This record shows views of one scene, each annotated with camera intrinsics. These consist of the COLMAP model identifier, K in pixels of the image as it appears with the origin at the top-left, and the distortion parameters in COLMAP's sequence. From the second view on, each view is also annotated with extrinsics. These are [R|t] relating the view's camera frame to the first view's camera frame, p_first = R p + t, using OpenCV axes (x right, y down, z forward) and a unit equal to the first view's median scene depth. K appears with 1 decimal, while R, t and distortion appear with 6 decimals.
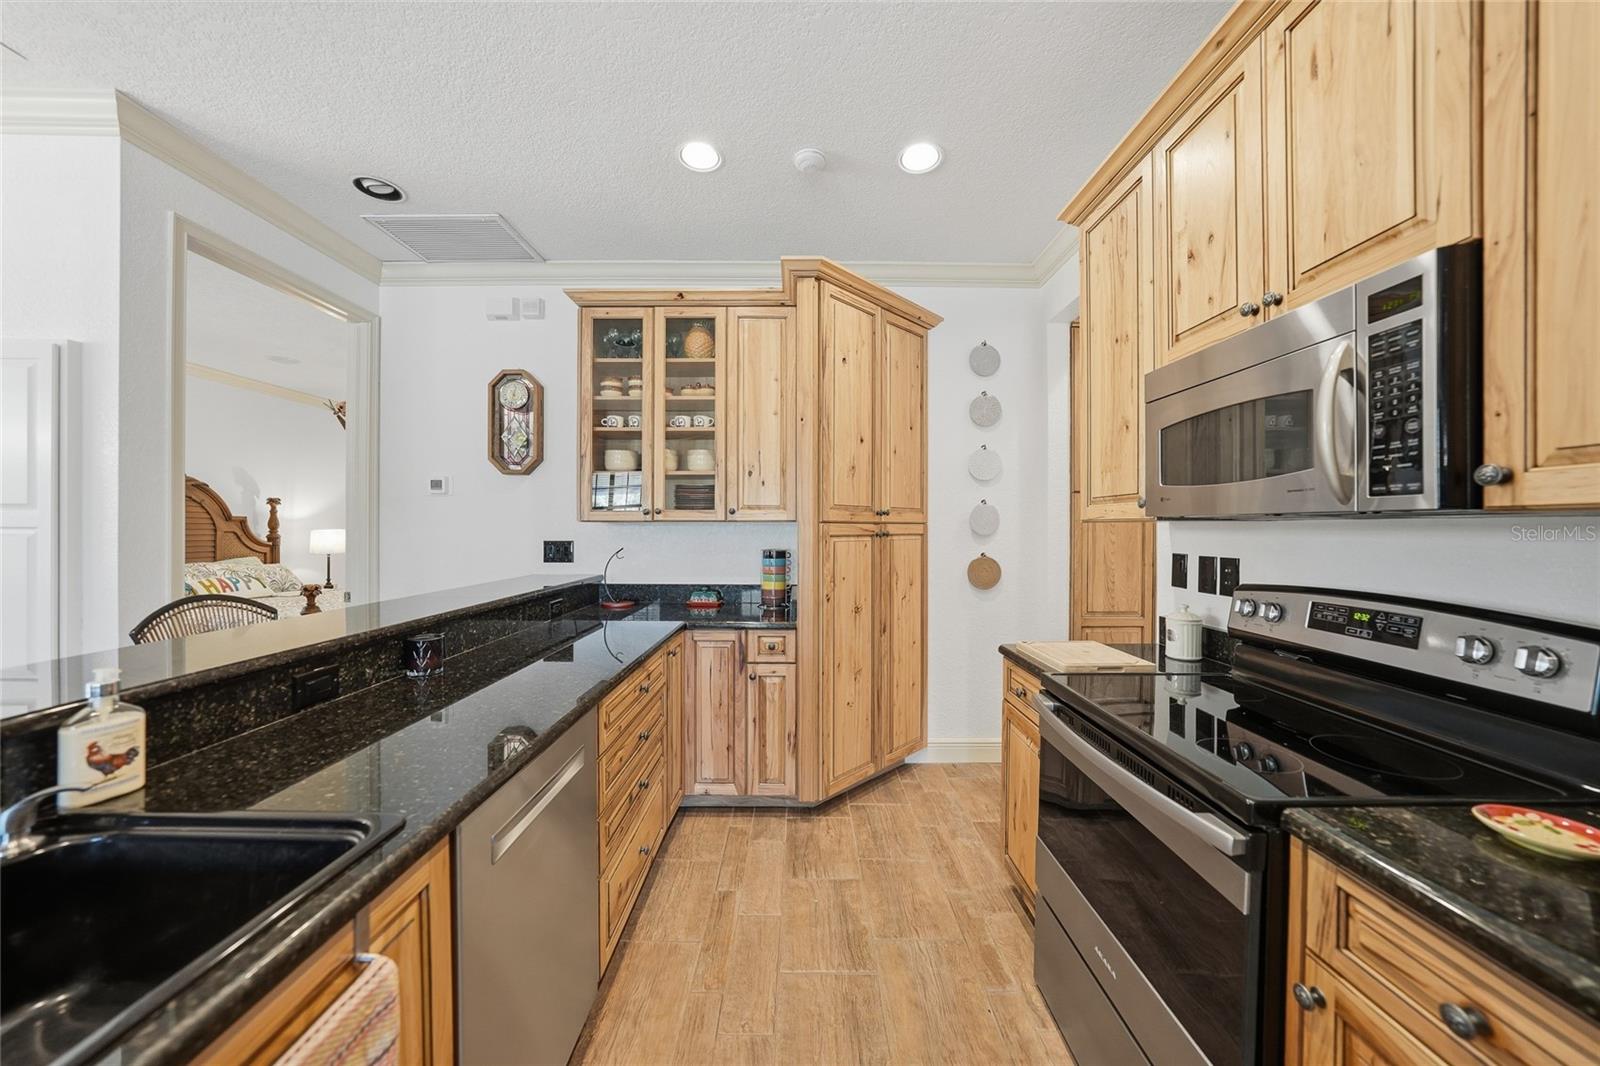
lens RADIAL K [[564.7, 0, 798.0], [0, 564.7, 527.0], [0, 0, 1]] dist [-0.002583, -0.000070]
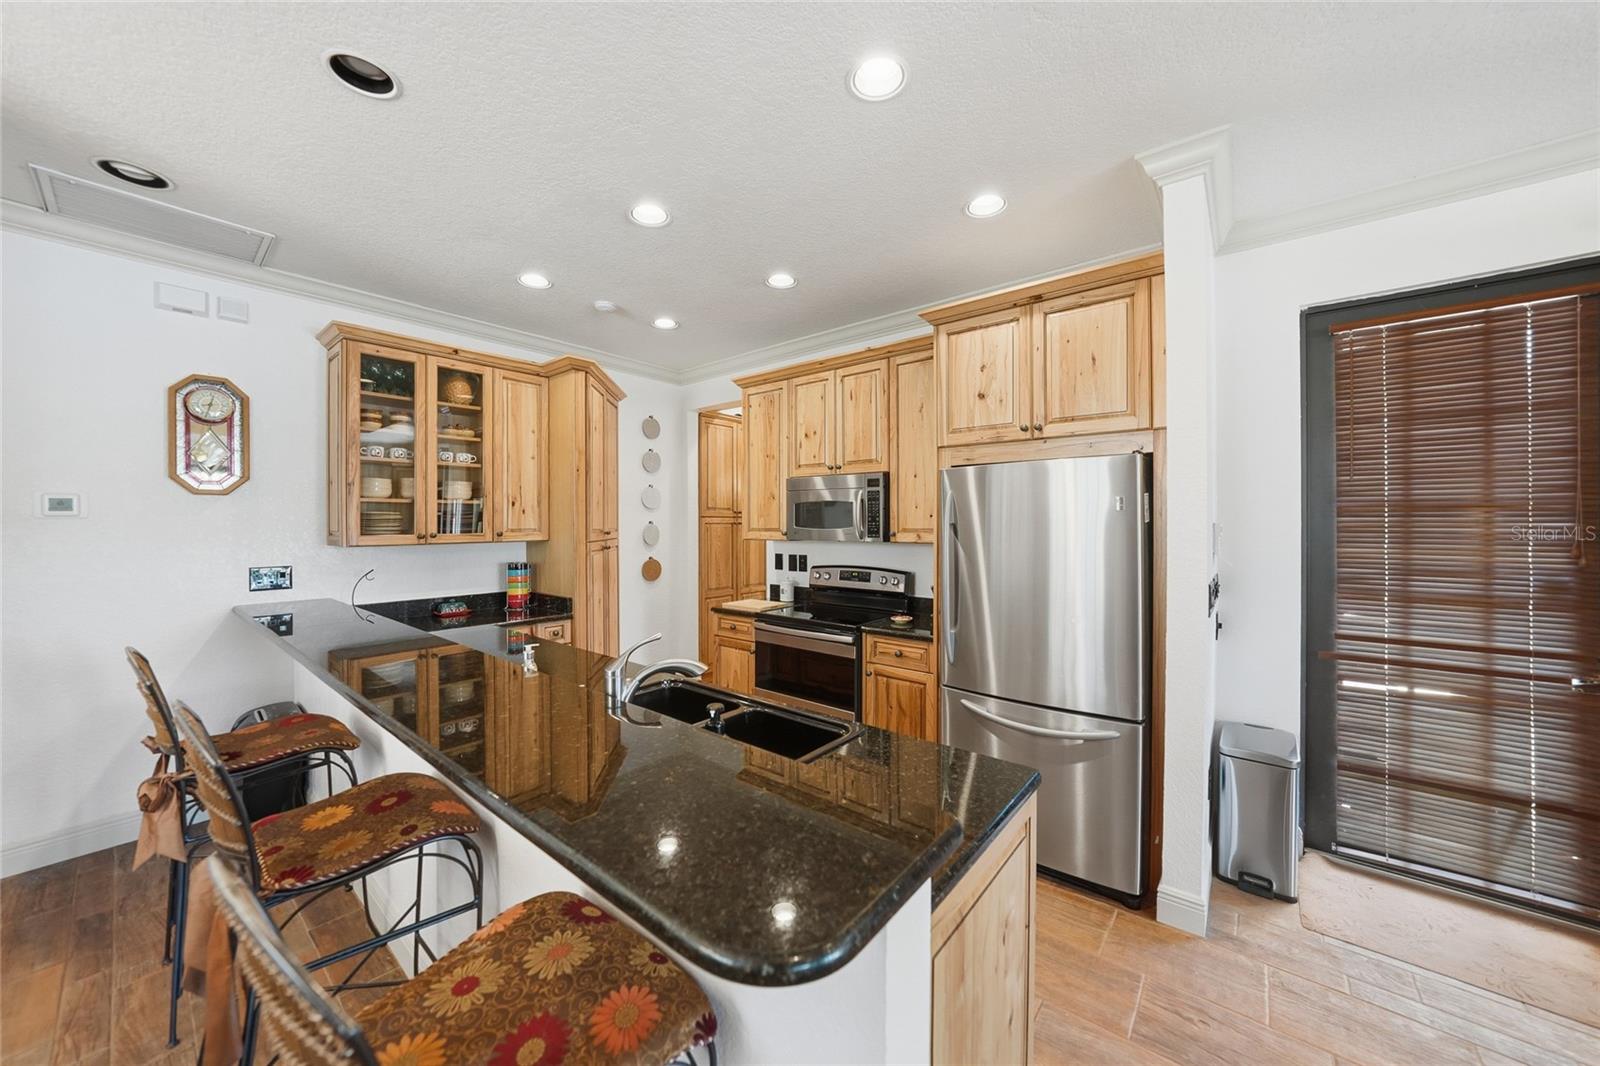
lens RADIAL K [[564.7, 0, 807.6], [0, 564.7, 524.7], [0, 0, 1]] dist [-0.002583, -0.000070]
pose [[0.635350, -0.007019, 0.772193, -0.654731], [0.003131, 0.999974, 0.006514, -0.054751], [-0.772218, -0.001721, 0.635355, -0.315285]]
